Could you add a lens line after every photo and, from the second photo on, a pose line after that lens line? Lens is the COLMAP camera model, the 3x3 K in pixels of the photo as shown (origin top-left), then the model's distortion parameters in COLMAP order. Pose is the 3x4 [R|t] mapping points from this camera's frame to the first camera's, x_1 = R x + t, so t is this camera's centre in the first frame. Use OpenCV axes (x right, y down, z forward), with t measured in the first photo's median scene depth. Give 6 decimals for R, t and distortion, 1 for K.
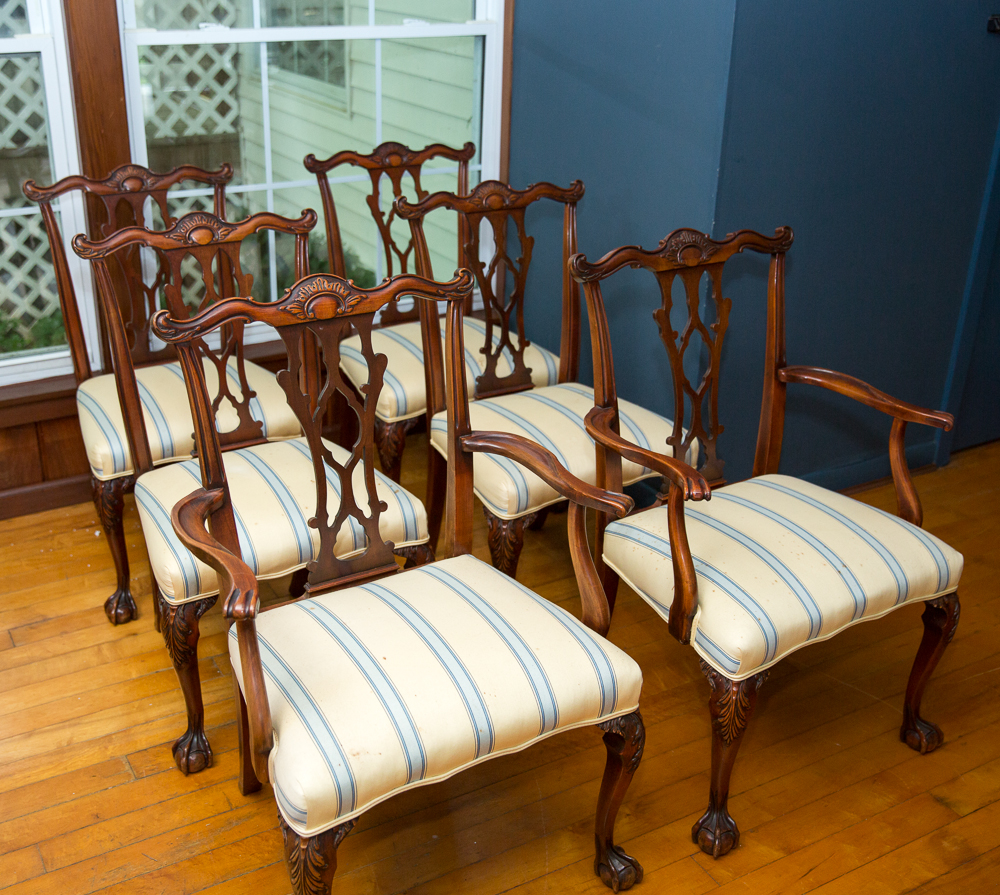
lens RADIAL K [[1139.9, 0, 471.6], [0, 1139.9, 448.5], [0, 0, 1]] dist [-0.068515, 0.053788]
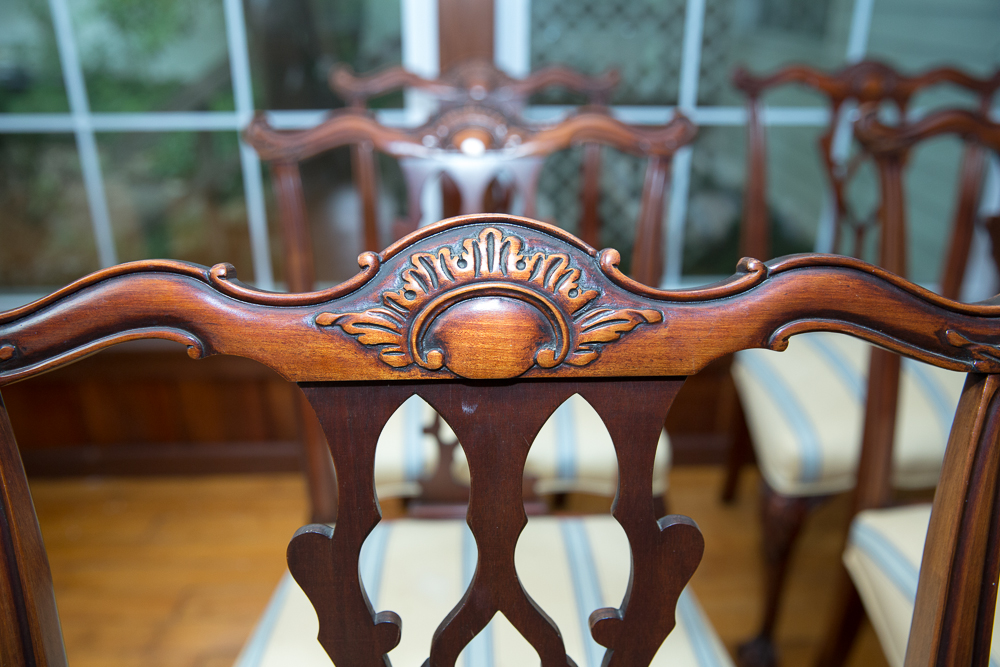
lens RADIAL K [[853.7, 0, 500.0], [0, 853.7, 333.5], [0, 0, 1]] dist [0.000087, 0.000109]
pose [[0.886499, 0.159785, -0.434267, -0.030833], [-0.177985, 0.984032, -0.001267, -0.104995], [0.427130, 0.078417, 0.900783, 0.683220]]
